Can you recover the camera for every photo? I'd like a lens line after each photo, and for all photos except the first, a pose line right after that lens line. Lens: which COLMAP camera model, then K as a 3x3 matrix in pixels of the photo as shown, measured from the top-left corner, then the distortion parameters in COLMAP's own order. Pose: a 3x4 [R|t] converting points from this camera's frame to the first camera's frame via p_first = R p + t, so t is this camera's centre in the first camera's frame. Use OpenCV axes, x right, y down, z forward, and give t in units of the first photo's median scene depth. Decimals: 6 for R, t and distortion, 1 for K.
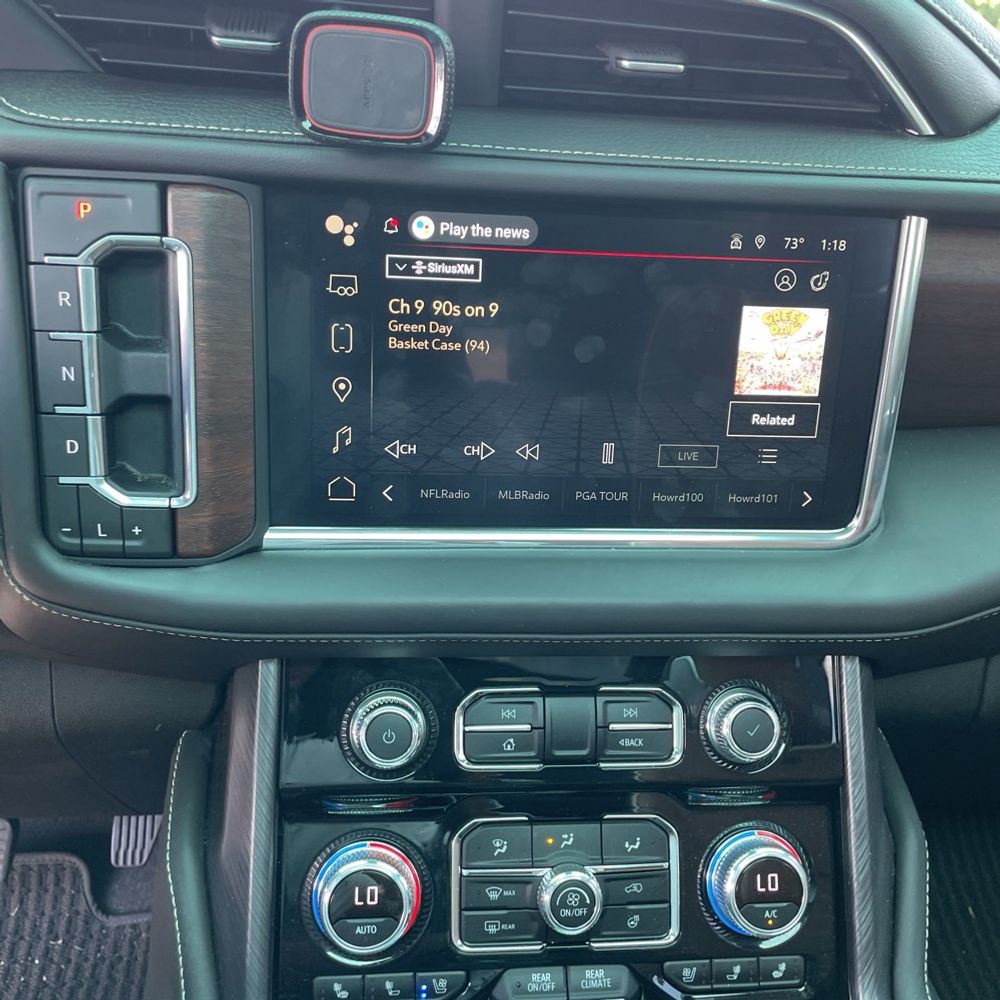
lens RADIAL K [[1020.5, 0, 512.3], [0, 1020.5, 463.9], [0, 0, 1]] dist [0.104769, -0.134449]
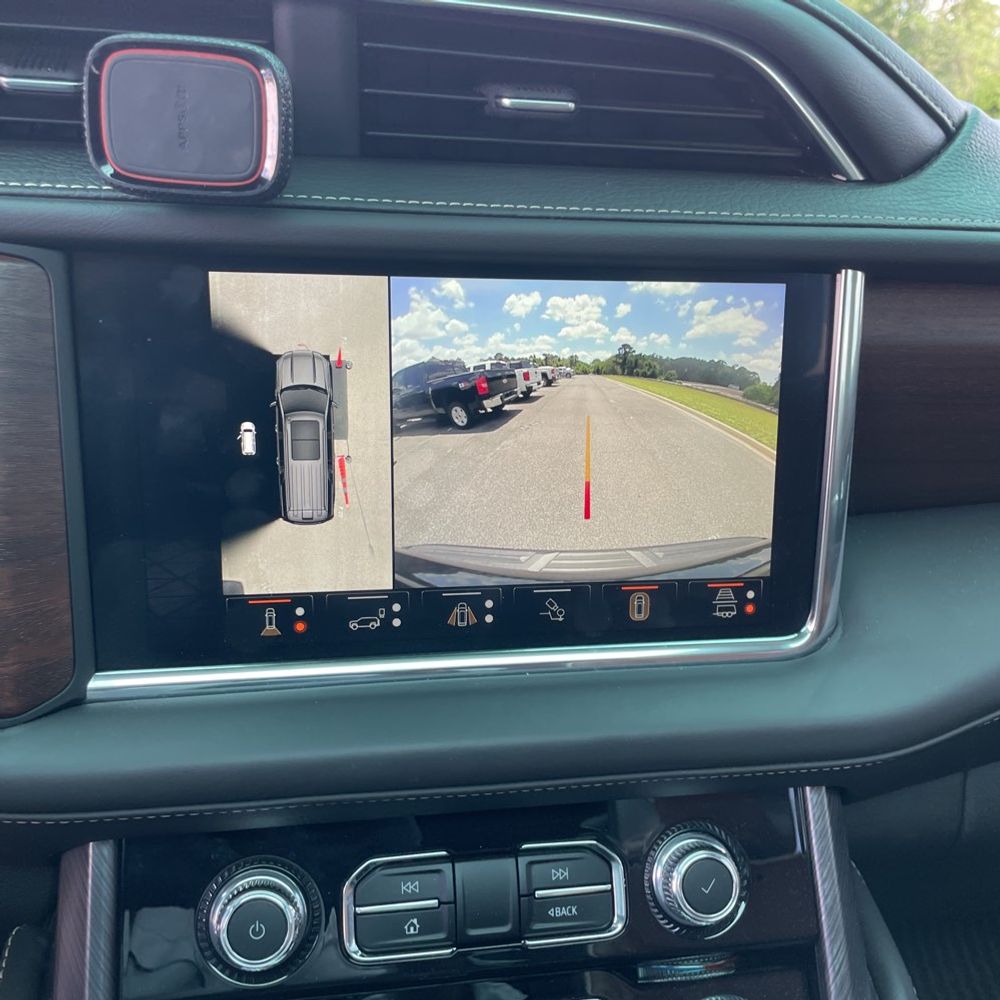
lens RADIAL K [[1009.6, 0, 499.3], [0, 1009.6, 478.2], [0, 0, 1]] dist [0.093937, -0.112165]
pose [[0.997953, -0.044880, 0.045550, 0.045559], [0.048716, 0.995021, -0.086953, -0.004652], [-0.041420, 0.088995, 0.995170, 0.167576]]
